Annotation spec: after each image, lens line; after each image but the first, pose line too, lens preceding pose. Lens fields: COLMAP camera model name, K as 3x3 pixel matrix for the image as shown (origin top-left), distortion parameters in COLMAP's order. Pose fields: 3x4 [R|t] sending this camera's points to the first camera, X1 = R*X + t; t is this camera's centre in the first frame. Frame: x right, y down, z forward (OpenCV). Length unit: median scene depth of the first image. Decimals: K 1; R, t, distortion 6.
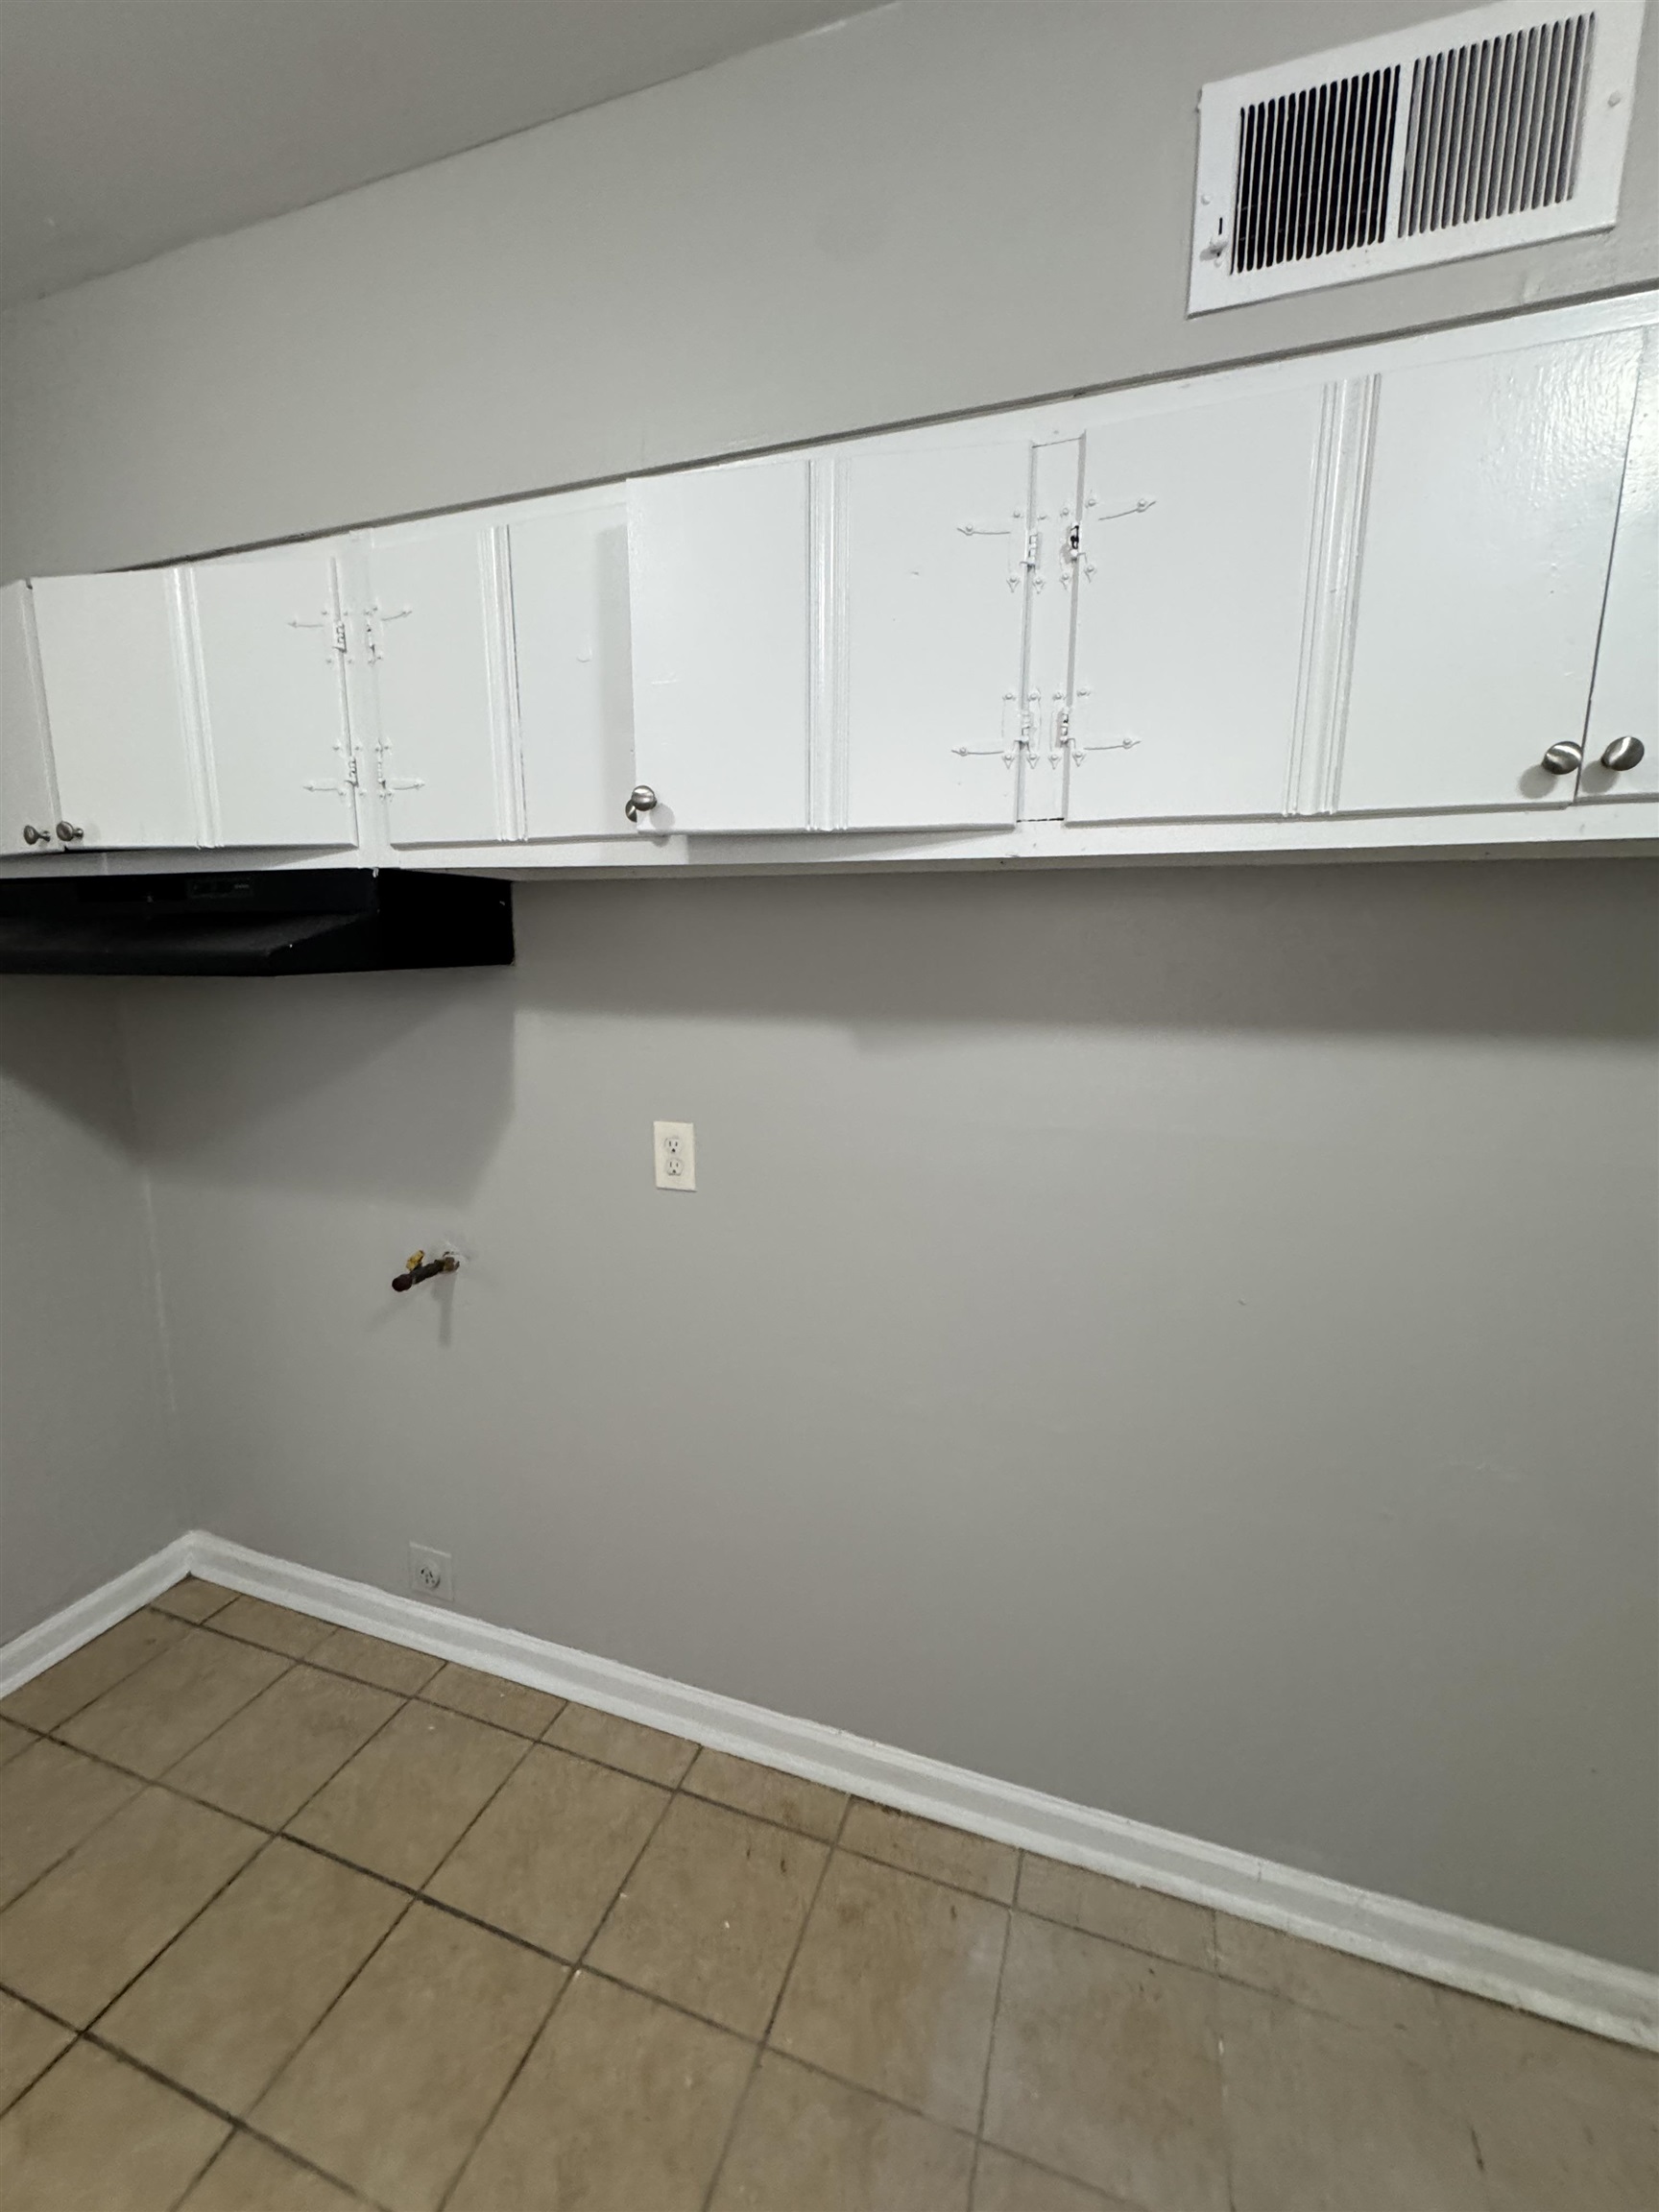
lens RADIAL K [[884.9, 0, 838.0], [0, 884.9, 1104.2], [0, 0, 1]] dist [-0.003180, 0.000474]
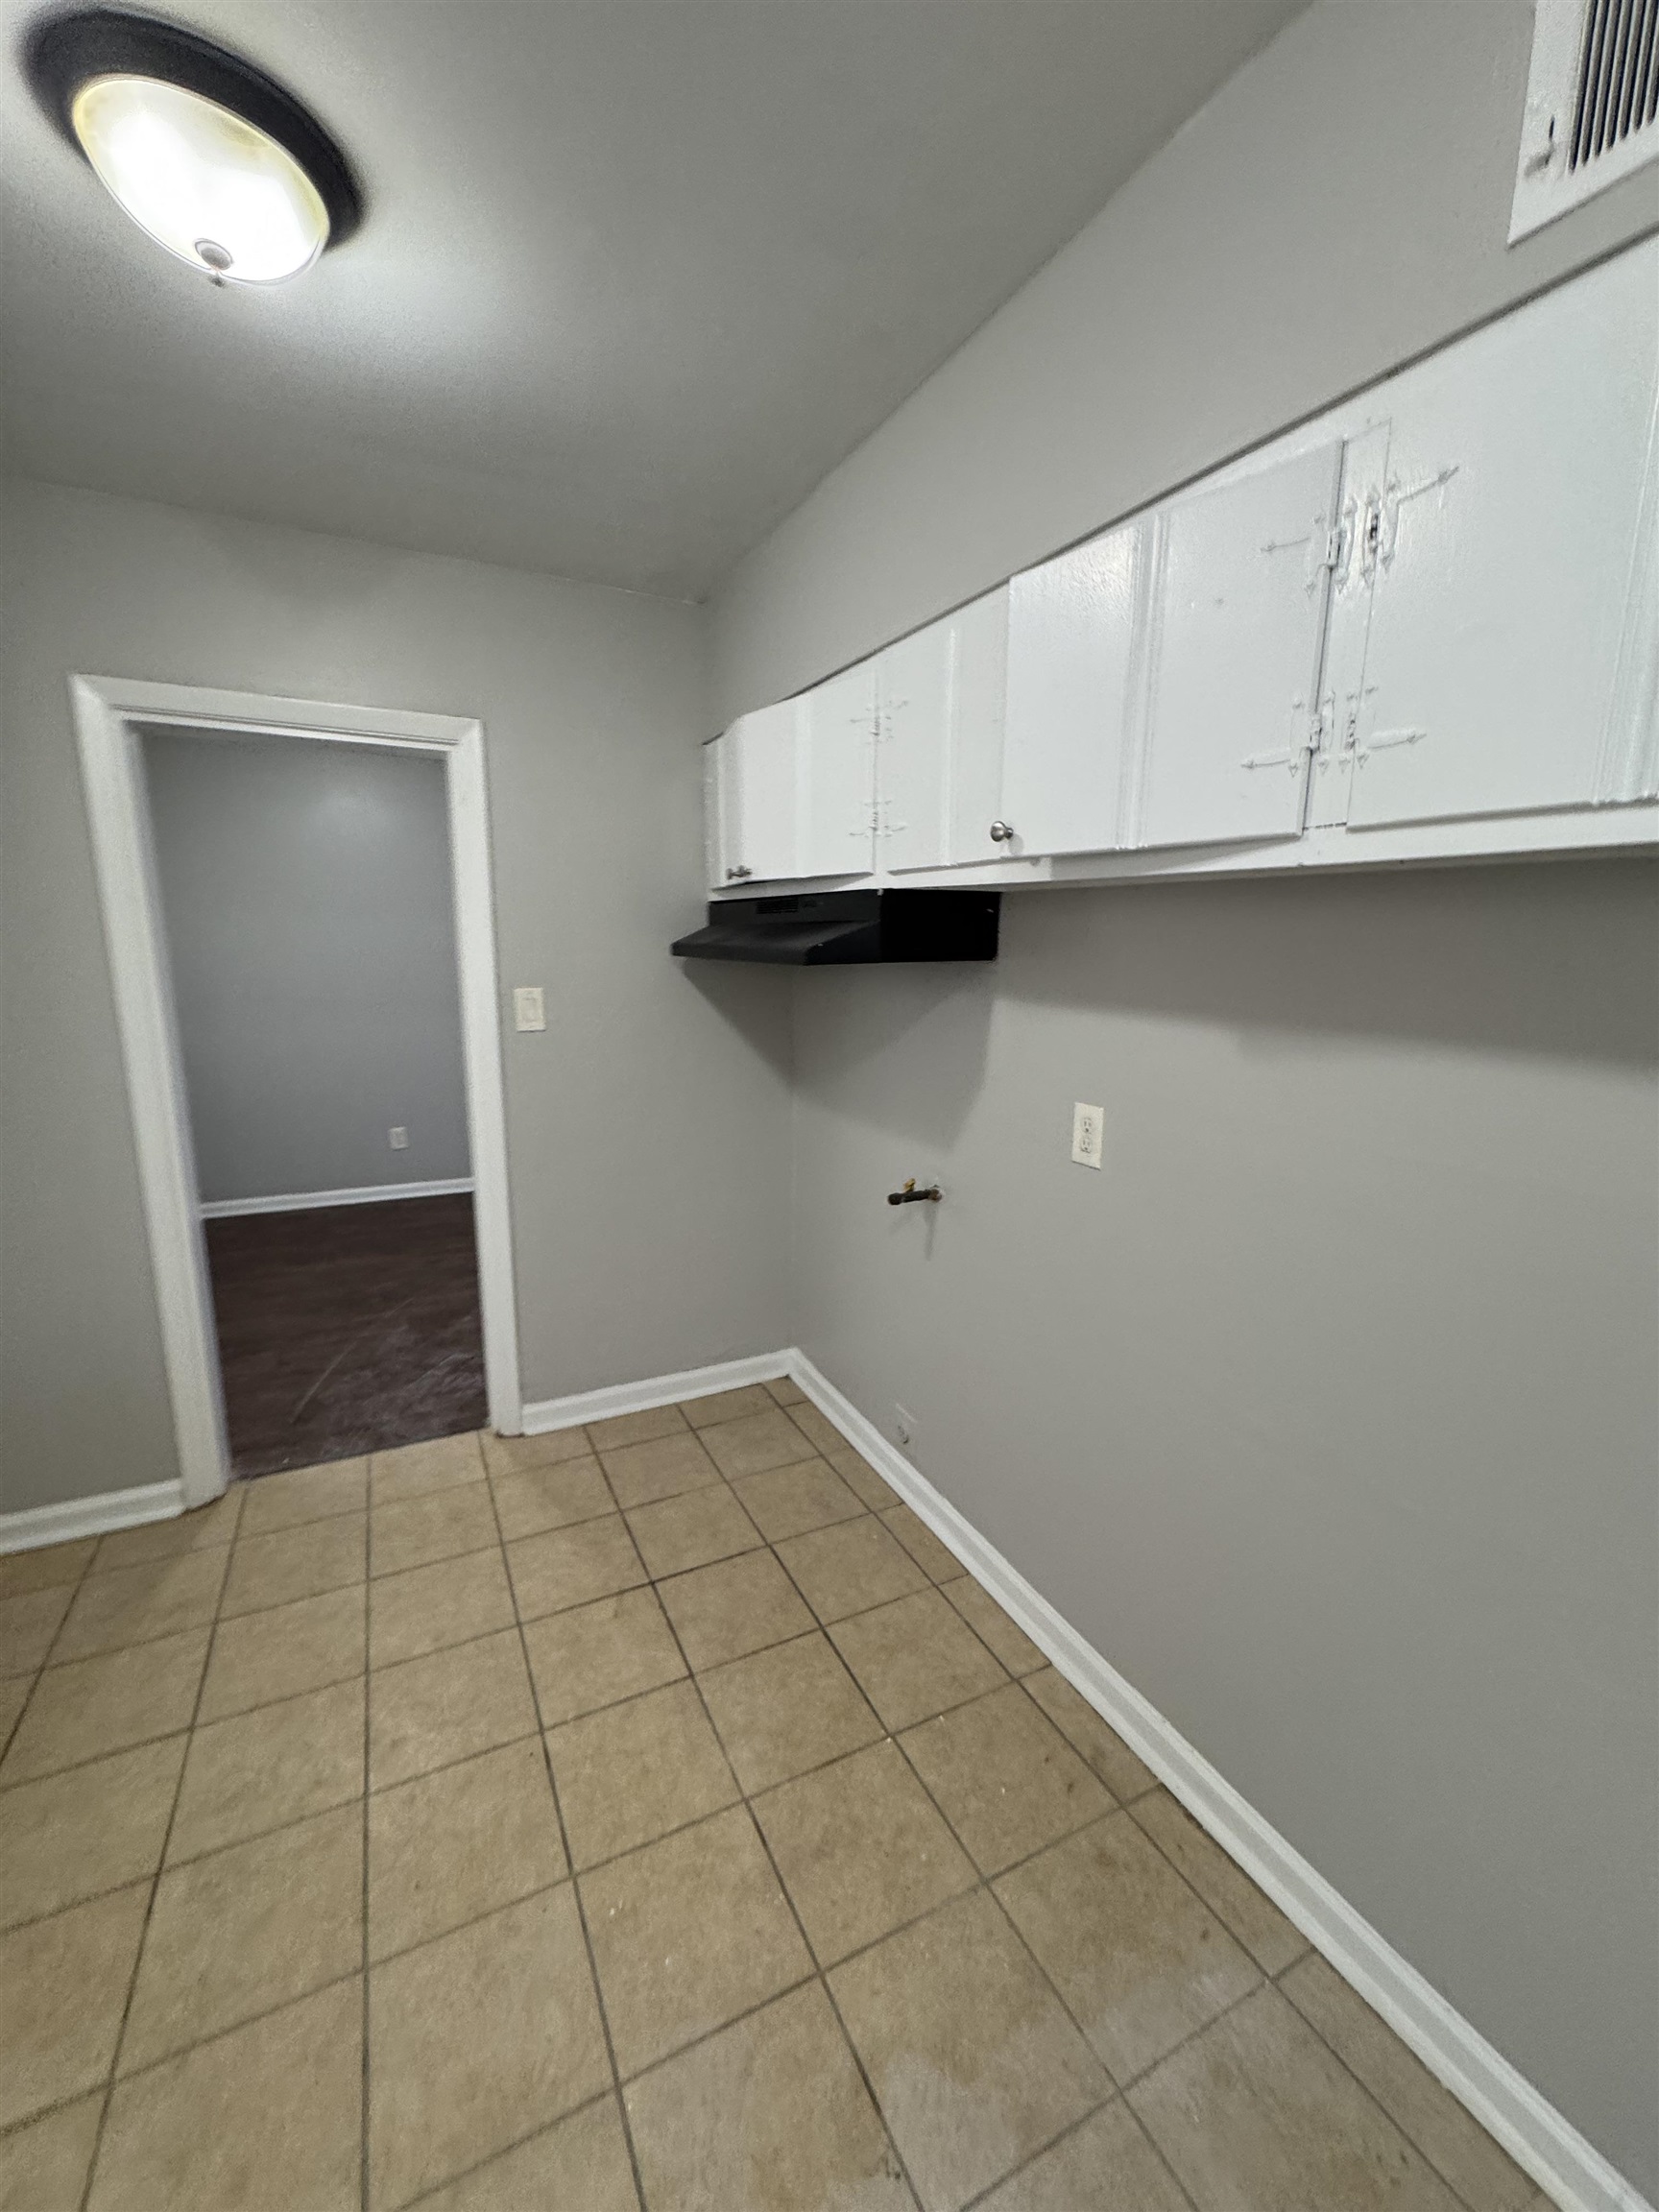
lens RADIAL K [[884.9, 0, 837.9], [0, 884.9, 1105.3], [0, 0, 1]] dist [-0.003180, 0.000474]
pose [[0.720939, 0.135205, -0.679681, 0.401070], [-0.128042, 0.989885, 0.061098, -0.008073], [0.681067, 0.042980, 0.730959, -0.039620]]
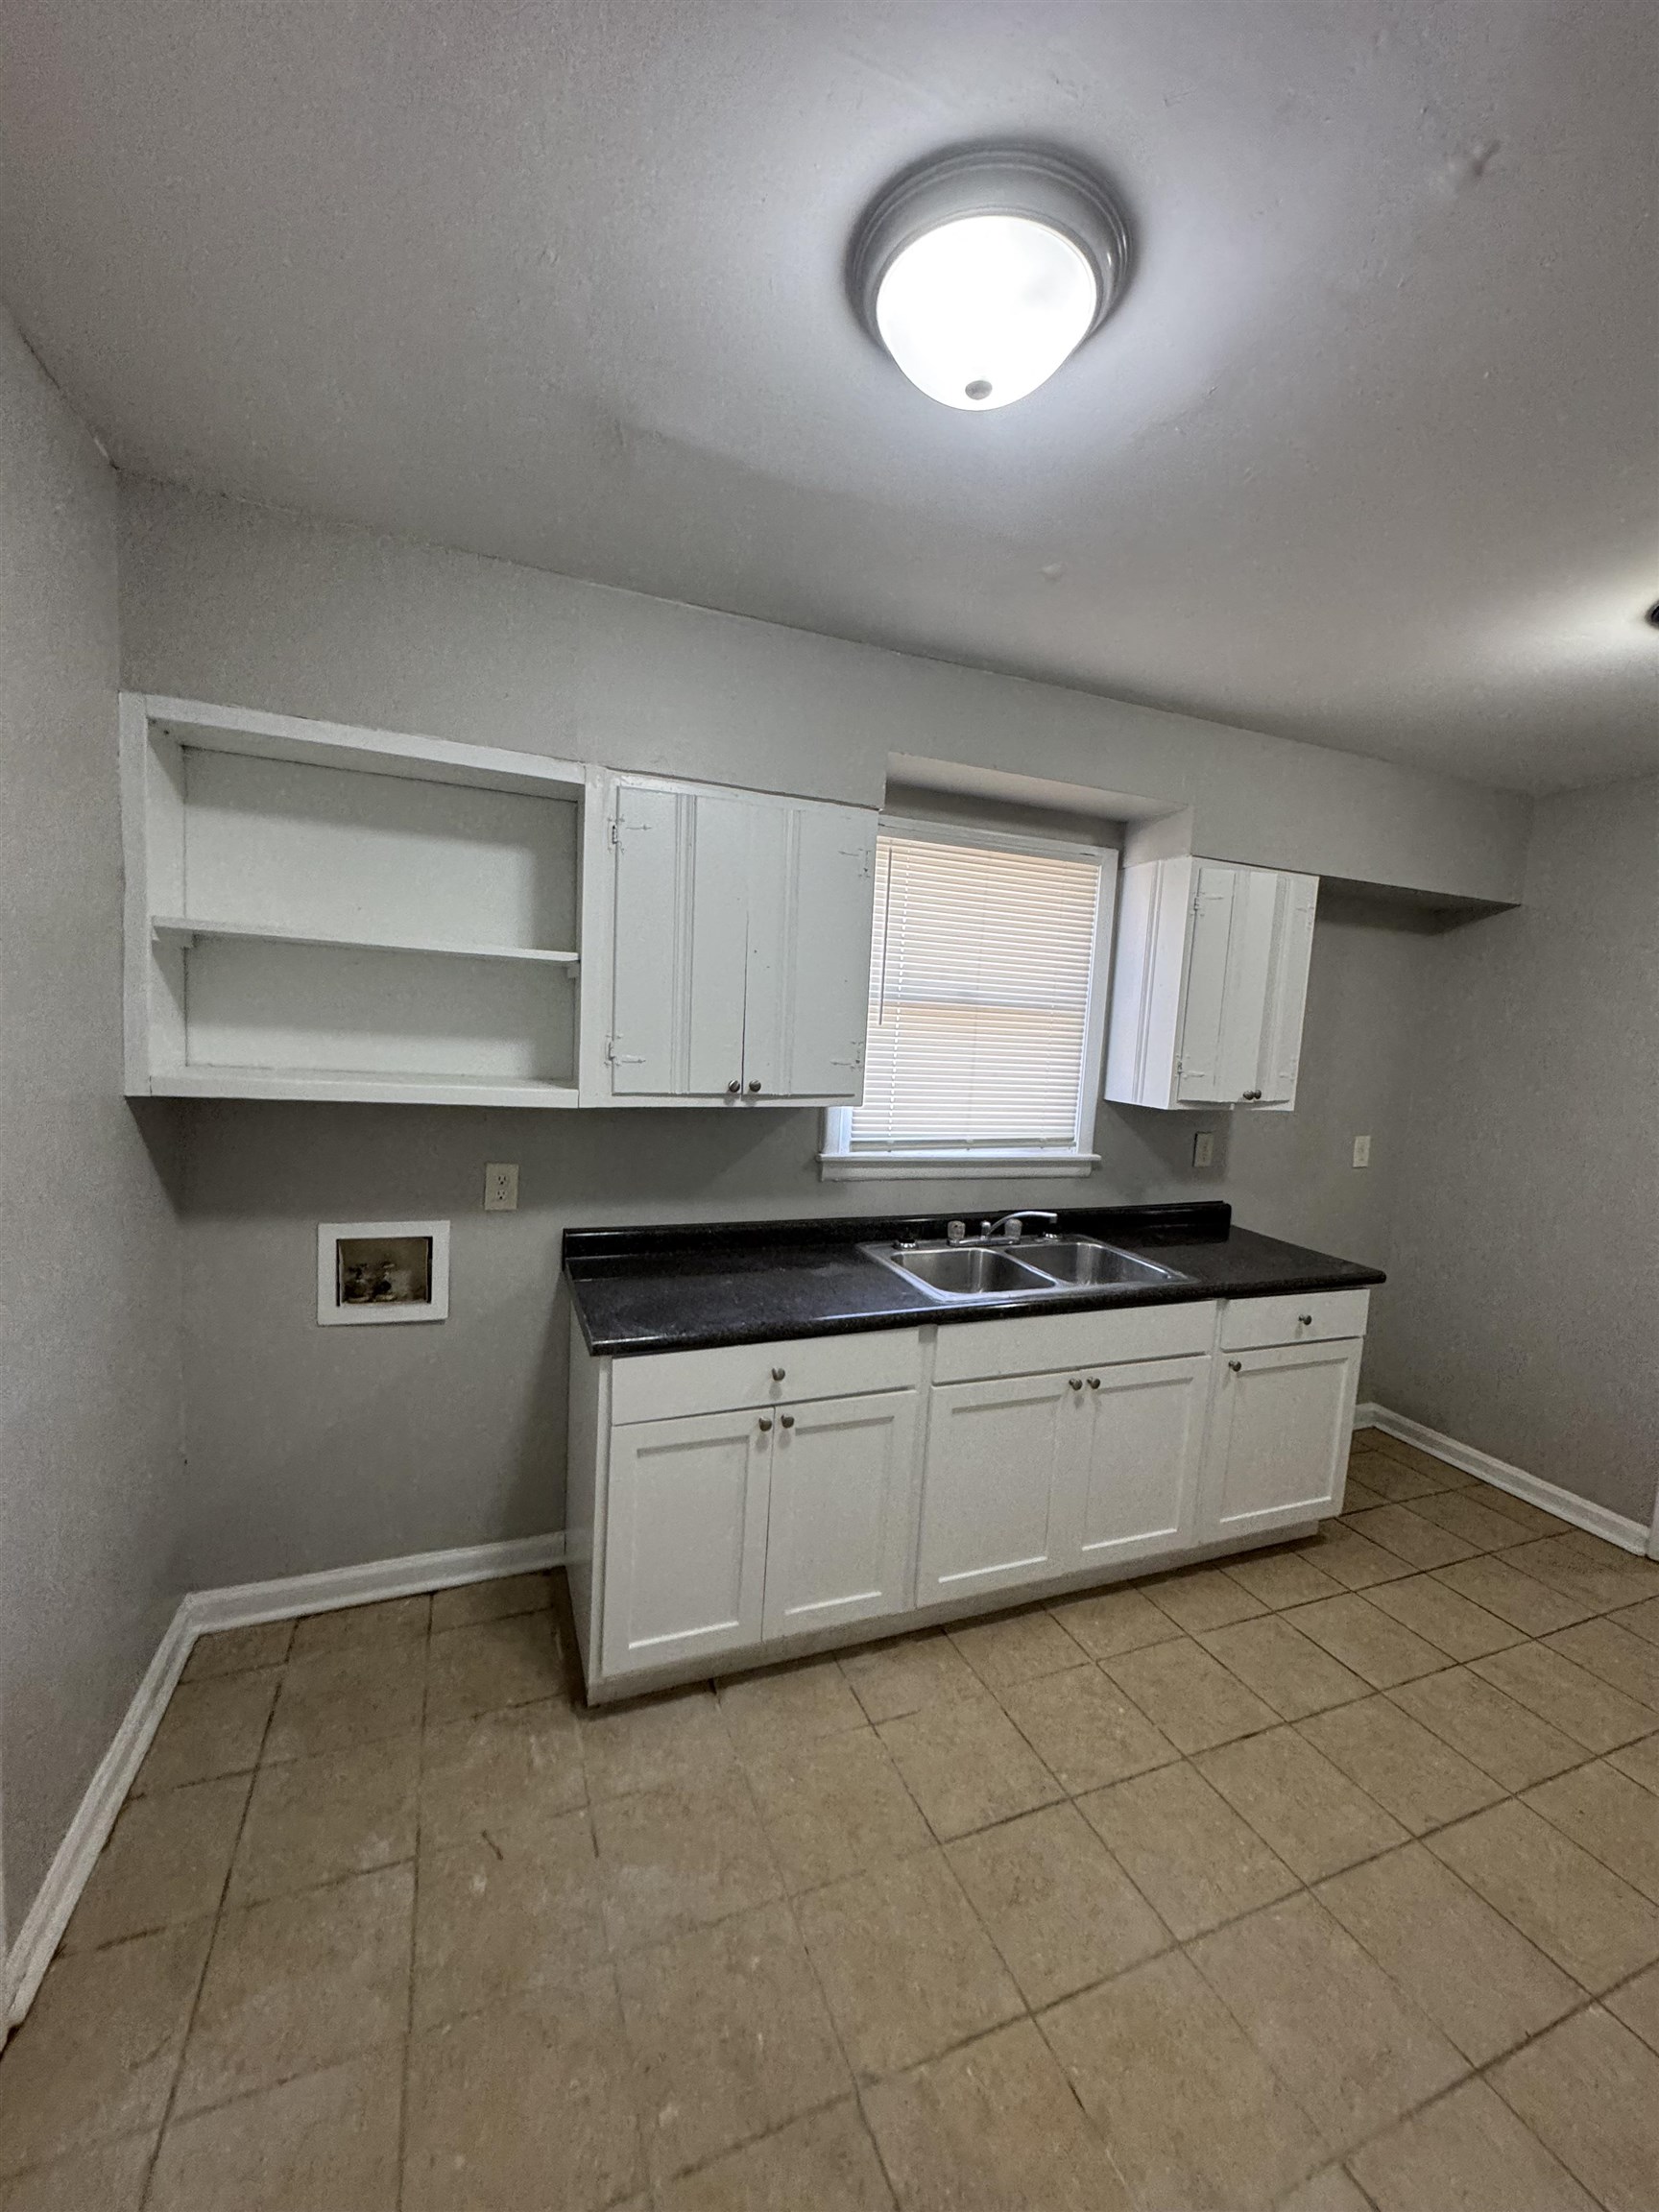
lens RADIAL K [[884.9, 0, 833.8], [0, 884.9, 1110.9], [0, 0, 1]] dist [-0.003180, 0.000474]
pose [[-0.749961, 0.024407, -0.661032, 1.171080], [-0.167734, 0.959641, 0.225731, -0.096018], [0.639863, 0.280166, -0.715599, 0.365059]]
